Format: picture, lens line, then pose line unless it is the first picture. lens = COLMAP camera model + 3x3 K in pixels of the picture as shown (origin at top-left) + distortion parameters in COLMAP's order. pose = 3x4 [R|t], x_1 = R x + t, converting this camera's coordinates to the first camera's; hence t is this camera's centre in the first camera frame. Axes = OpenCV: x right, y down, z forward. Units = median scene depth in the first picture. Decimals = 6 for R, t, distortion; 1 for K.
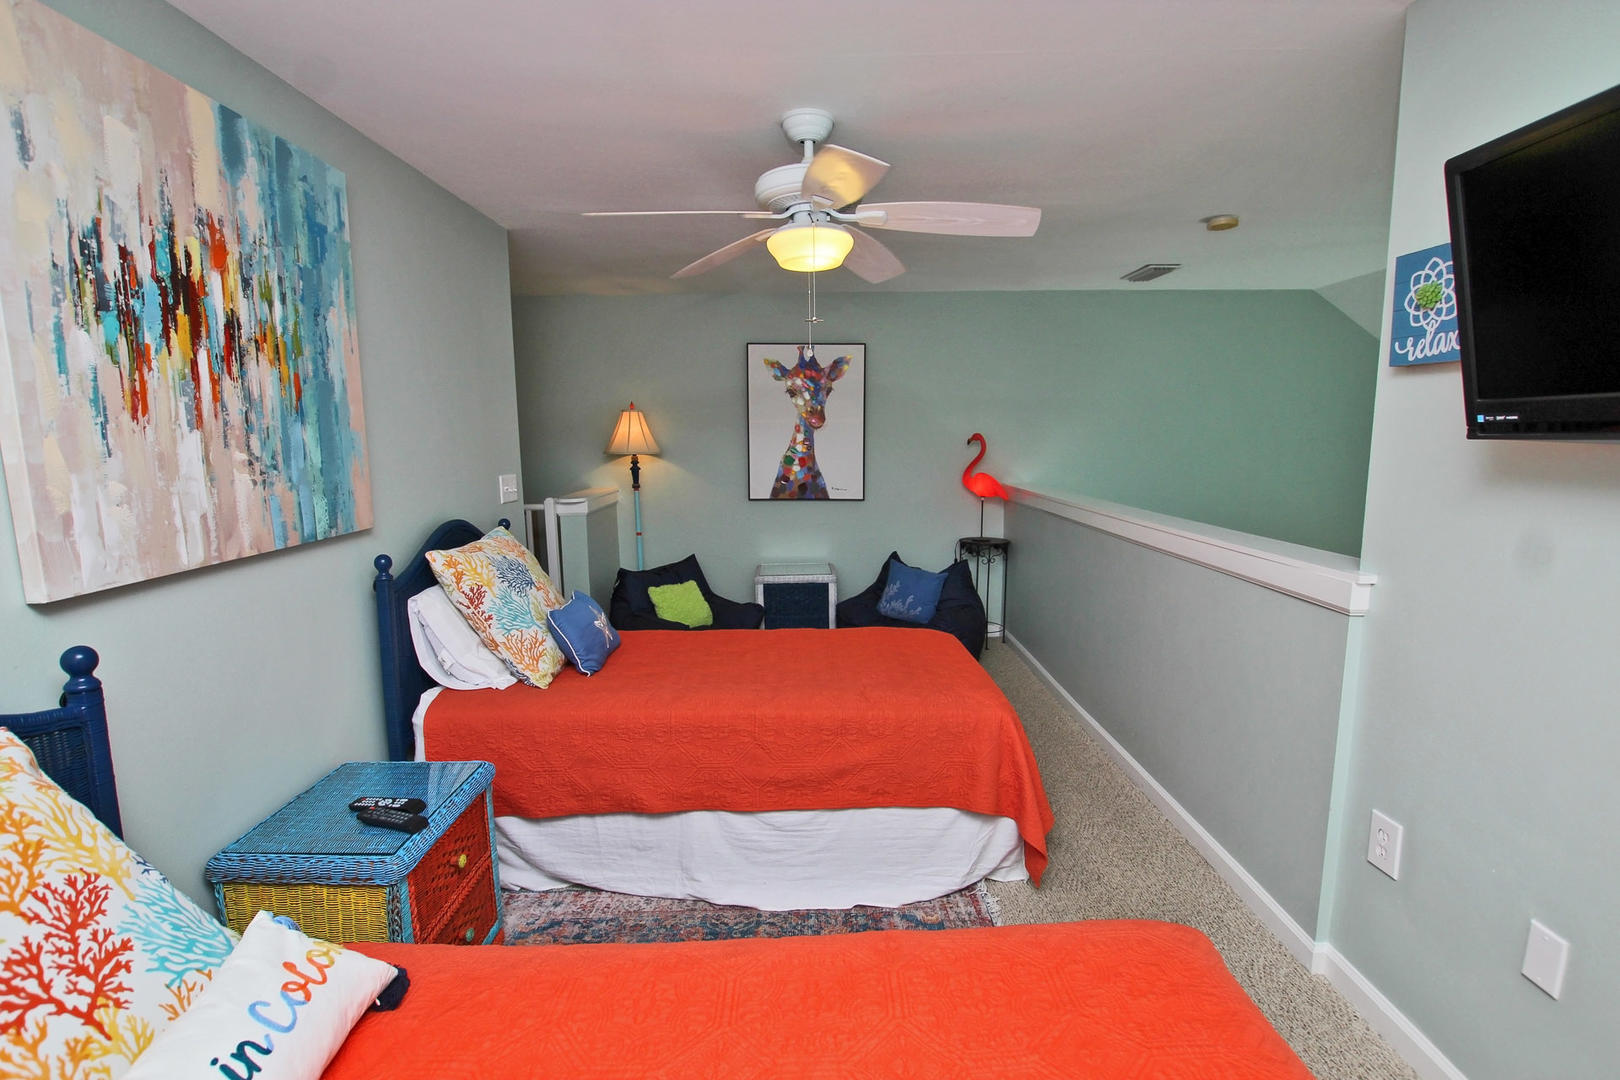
lens RADIAL K [[755.2, 0, 810.5], [0, 755.2, 546.2], [0, 0, 1]] dist [-0.032112, 0.005612]
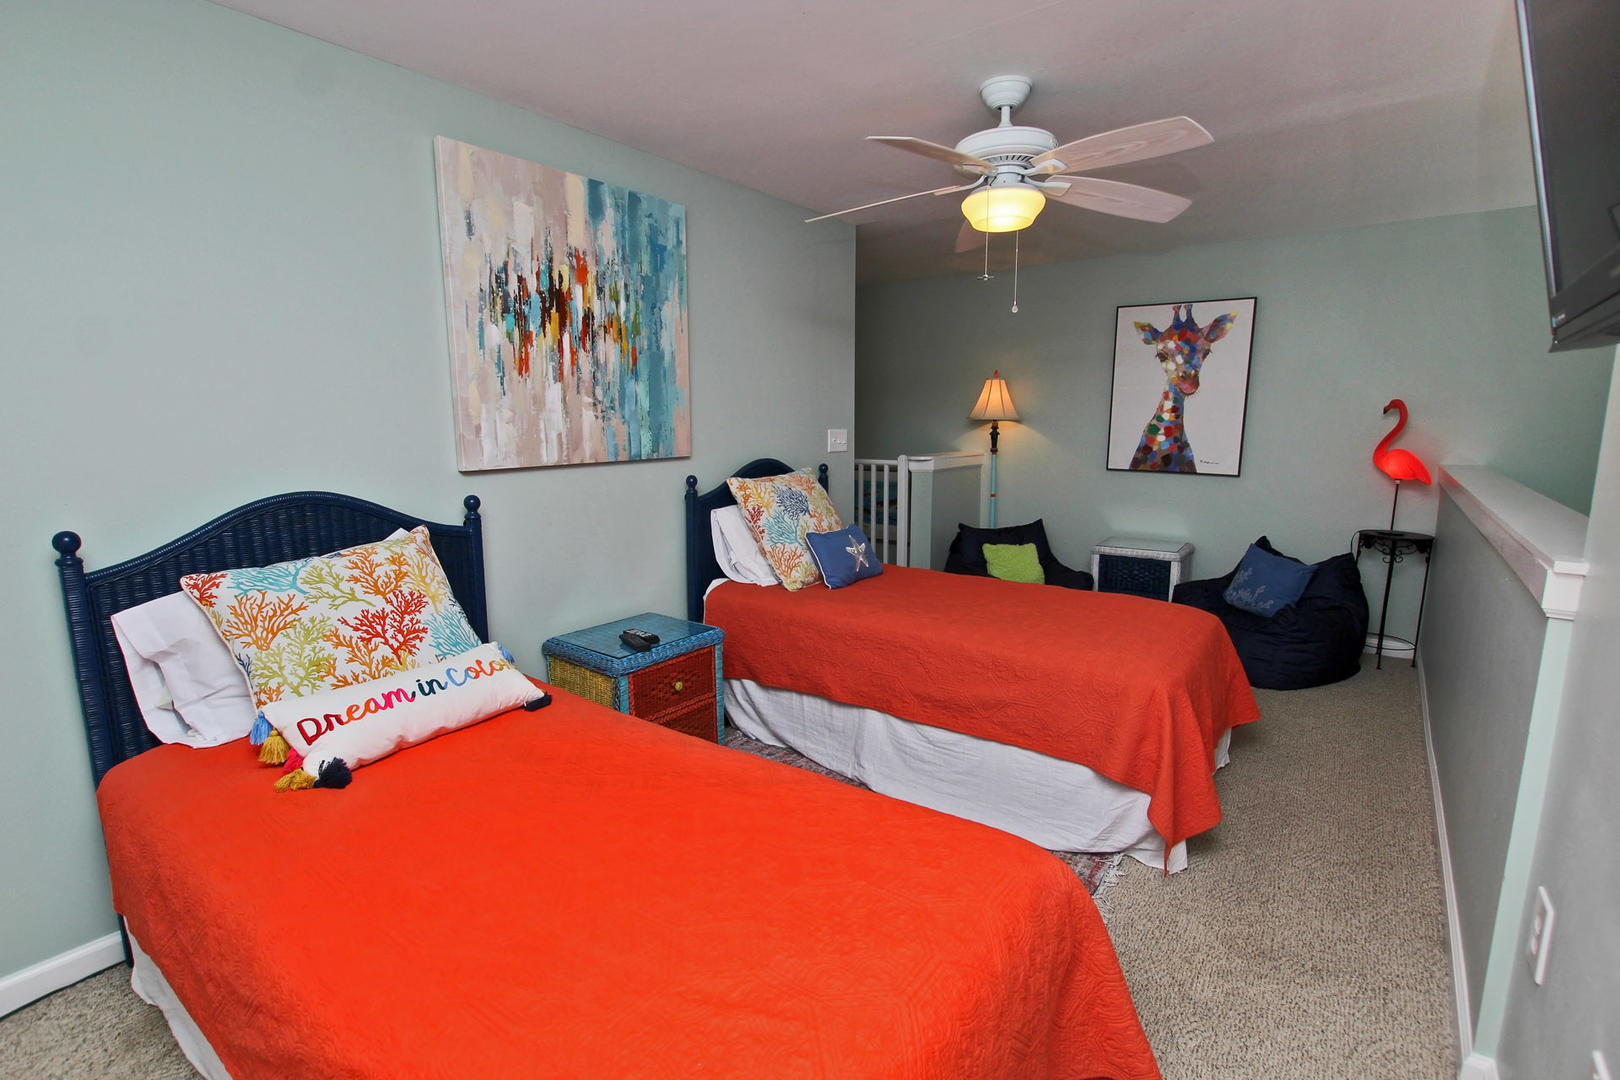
lens RADIAL K [[755.2, 0, 810.5], [0, 755.2, 546.2], [0, 0, 1]] dist [-0.032112, 0.005612]
pose [[0.792424, 0.109090, -0.600137, 0.542324], [-0.094566, 0.993953, 0.055812, 0.049610], [0.602596, 0.012526, 0.797948, -0.001524]]
